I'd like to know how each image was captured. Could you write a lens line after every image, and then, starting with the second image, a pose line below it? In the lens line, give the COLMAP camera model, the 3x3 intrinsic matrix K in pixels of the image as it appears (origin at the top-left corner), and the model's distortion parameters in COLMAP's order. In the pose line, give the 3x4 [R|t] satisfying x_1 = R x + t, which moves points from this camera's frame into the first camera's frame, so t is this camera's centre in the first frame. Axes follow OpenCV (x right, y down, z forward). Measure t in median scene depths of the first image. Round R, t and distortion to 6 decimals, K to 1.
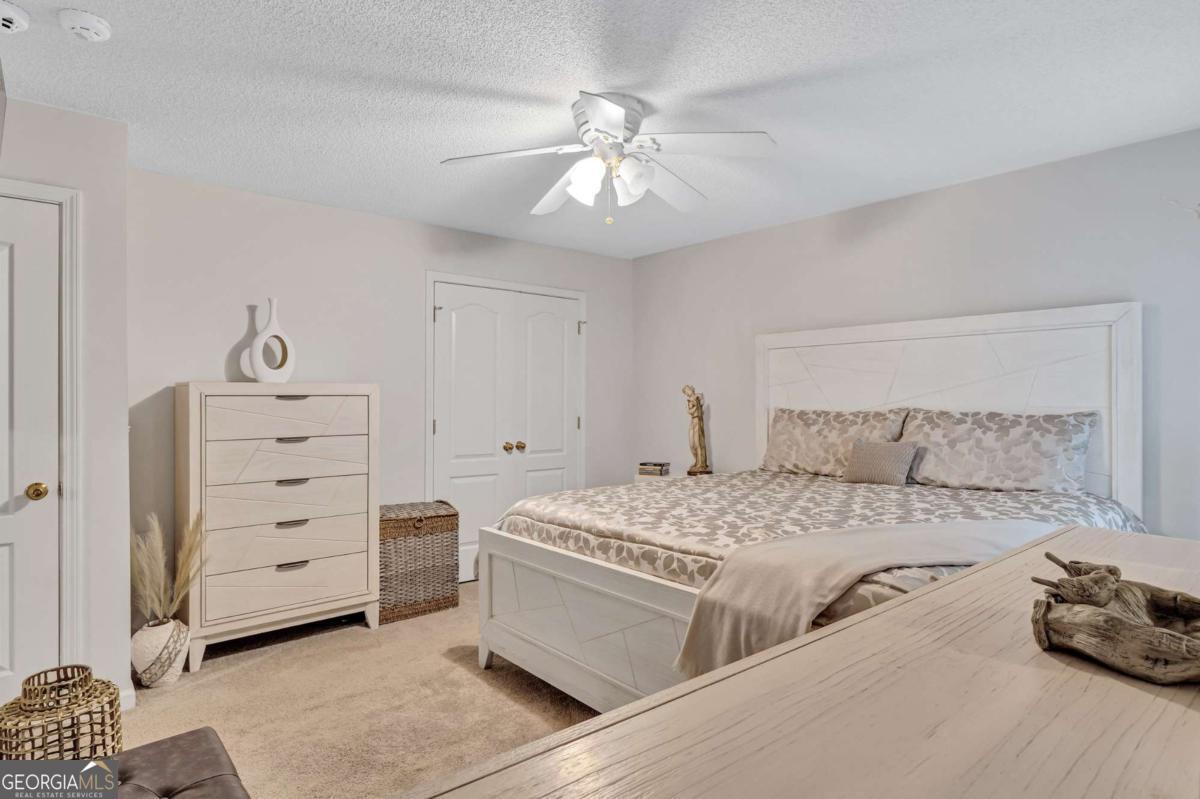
lens RADIAL K [[653.4, 0, 597.8], [0, 653.4, 399.3], [0, 0, 1]] dist [0.000486, -0.000120]
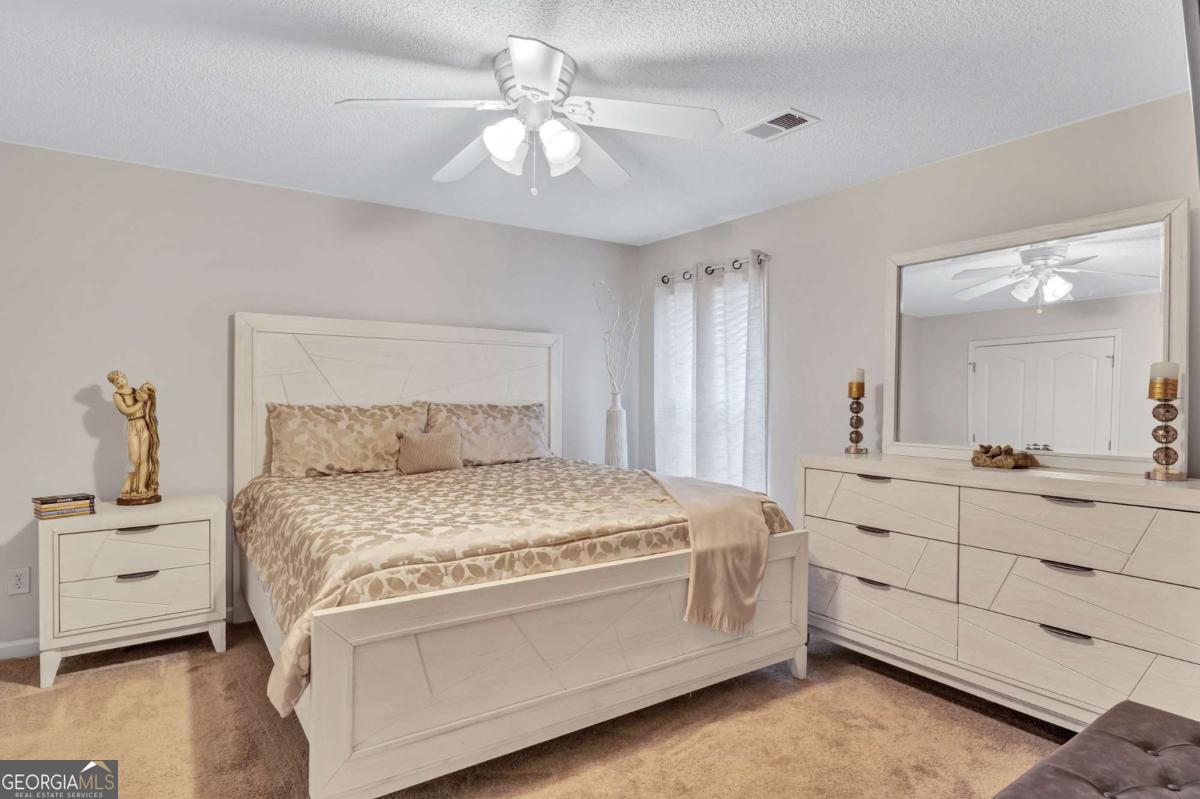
lens RADIAL K [[653.4, 0, 598.1], [0, 653.4, 401.7], [0, 0, 1]] dist [0.000486, -0.000120]
pose [[0.111182, -0.006707, 0.993777, -0.726301], [-0.004933, 0.999961, 0.007301, 0.003979], [-0.993788, -0.005714, 0.111145, 0.690306]]
